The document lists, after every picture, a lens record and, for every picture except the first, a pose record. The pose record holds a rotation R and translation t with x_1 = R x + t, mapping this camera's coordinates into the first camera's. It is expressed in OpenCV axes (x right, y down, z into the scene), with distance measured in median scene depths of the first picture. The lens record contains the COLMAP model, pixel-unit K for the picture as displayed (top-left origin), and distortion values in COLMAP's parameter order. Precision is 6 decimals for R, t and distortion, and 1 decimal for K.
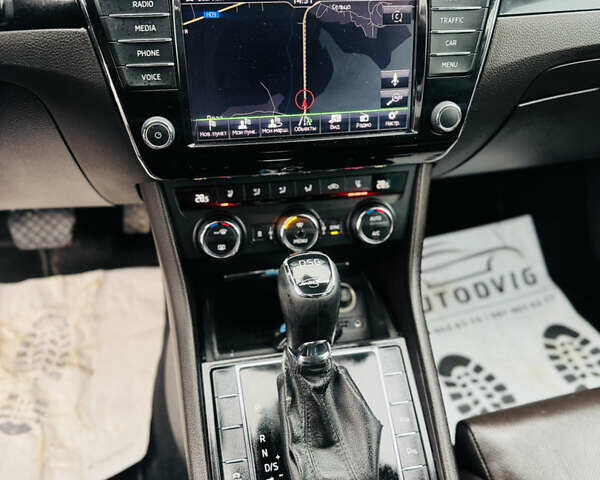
lens RADIAL K [[570.2, 0, 300.0], [0, 570.2, 243.9], [0, 0, 1]] dist [0.174534, -0.409684]
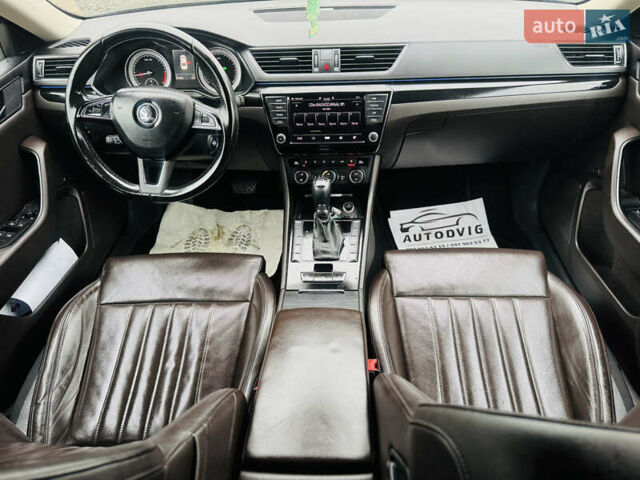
lens RADIAL K [[459.9, 0, 323.6], [0, 459.9, 249.5], [0, 0, 1]] dist [0.093102, -0.131297]
pose [[0.969048, 0.086382, -0.231267, 0.527028], [-0.088109, 0.996107, 0.002870, 0.329488], [0.230614, 0.017596, 0.972886, -1.208619]]
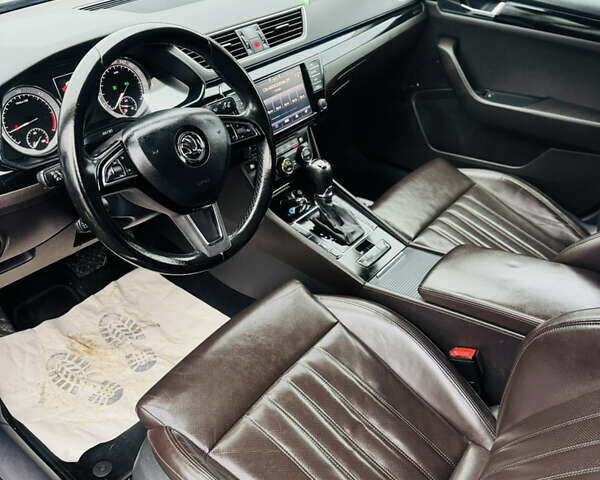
lens RADIAL K [[570.2, 0, 300.0], [0, 570.2, 243.9], [0, 0, 1]] dist [0.174534, -0.409684]
pose [[0.755058, -0.408833, 0.512585, -1.342776], [0.438775, 0.895997, 0.068306, 0.132722], [-0.487200, 0.173335, 0.855915, -1.070351]]
